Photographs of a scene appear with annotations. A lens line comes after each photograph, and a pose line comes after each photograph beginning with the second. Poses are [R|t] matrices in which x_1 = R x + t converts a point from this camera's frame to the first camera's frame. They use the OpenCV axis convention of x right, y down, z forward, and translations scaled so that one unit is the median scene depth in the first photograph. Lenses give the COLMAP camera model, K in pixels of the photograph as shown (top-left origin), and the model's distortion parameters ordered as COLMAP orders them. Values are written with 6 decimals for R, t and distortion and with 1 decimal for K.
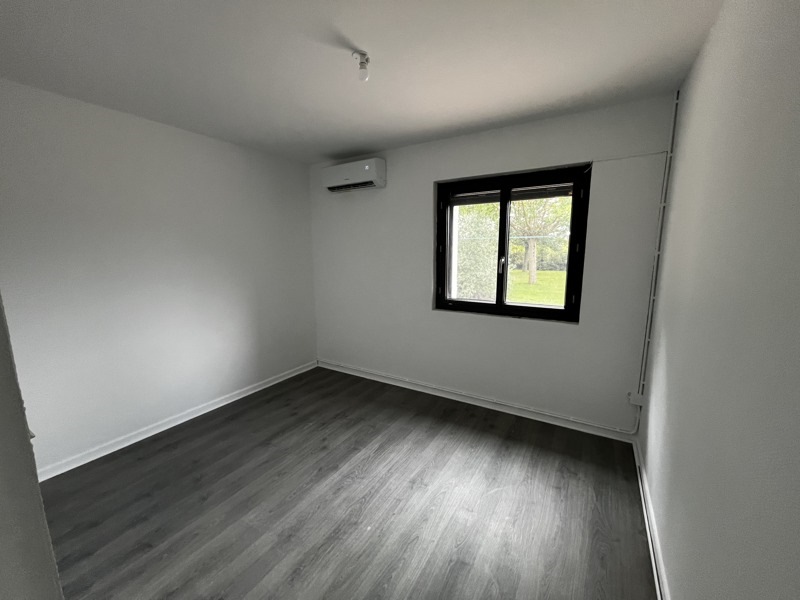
lens RADIAL K [[319.9, 0, 401.4], [0, 319.9, 301.1], [0, 0, 1]] dist [-0.001139, -0.000083]
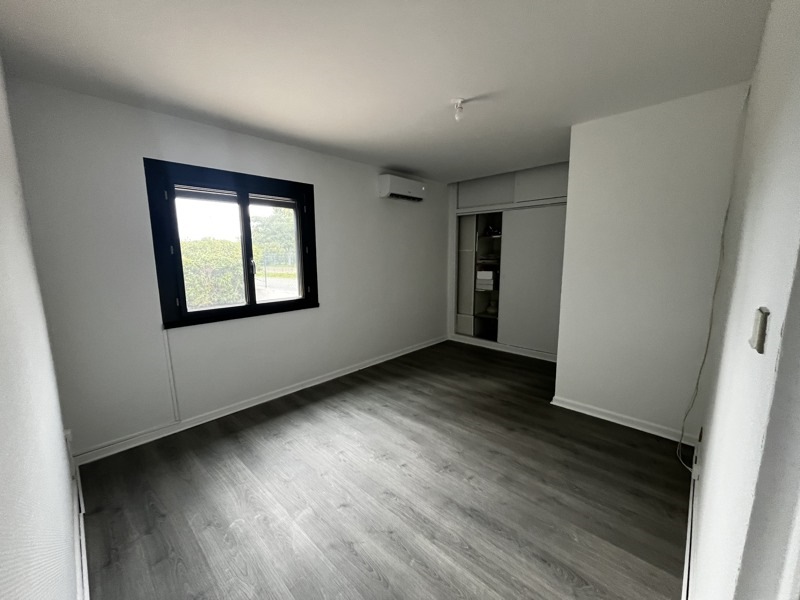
lens RADIAL K [[319.9, 0, 403.4], [0, 319.9, 300.1], [0, 0, 1]] dist [-0.001139, -0.000083]
pose [[0.201354, -0.148344, 0.968220, -0.589041], [0.151674, 0.981265, 0.118800, -0.055181], [-0.967704, 0.122933, 0.220082, 0.342037]]
